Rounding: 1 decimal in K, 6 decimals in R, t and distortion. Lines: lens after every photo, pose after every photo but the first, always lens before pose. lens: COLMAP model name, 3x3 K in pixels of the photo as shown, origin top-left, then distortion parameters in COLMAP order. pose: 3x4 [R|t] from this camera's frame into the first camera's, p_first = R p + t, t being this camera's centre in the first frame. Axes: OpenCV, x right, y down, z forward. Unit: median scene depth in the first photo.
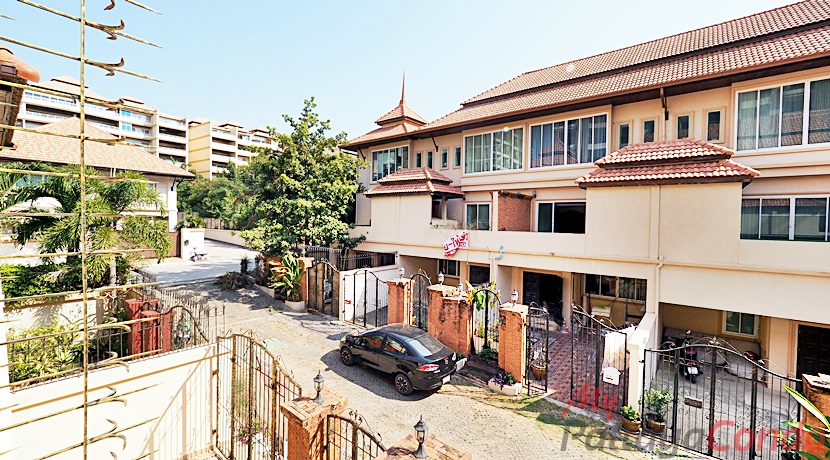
lens RADIAL K [[350.0, 0, 410.0], [0, 350.0, 225.1], [0, 0, 1]] dist [-0.000690, 0.000159]
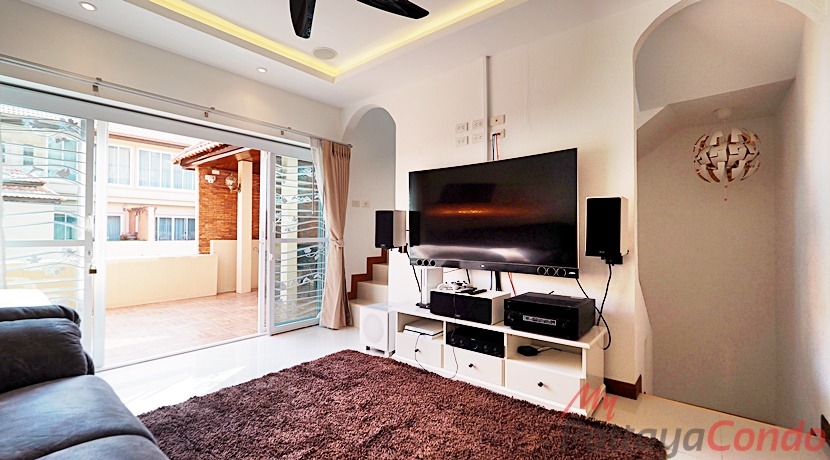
lens RADIAL K [[353.8, 0, 407.2], [0, 353.8, 227.6], [0, 0, 1]] dist [-0.000041, -0.000022]
pose [[0.008330, 0.001045, 0.999965, -0.481219], [0.014387, 0.999896, -0.001165, 0.003227], [-0.999862, 0.014396, 0.008314, -0.456544]]
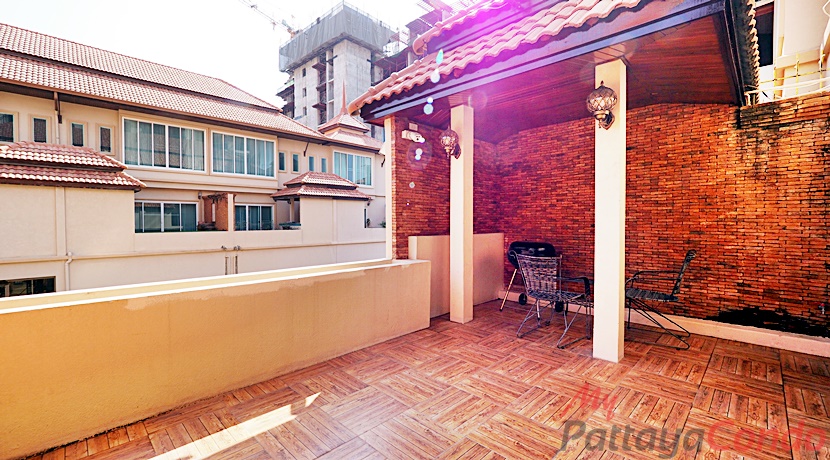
lens RADIAL K [[350.0, 0, 410.0], [0, 350.0, 225.1], [0, 0, 1]] dist [-0.000690, 0.000159]
pose [[0.096478, -0.028369, 0.994931, -0.256982], [0.021494, 0.999420, 0.026413, -0.002388], [-0.995103, 0.018837, 0.097032, -0.162027]]
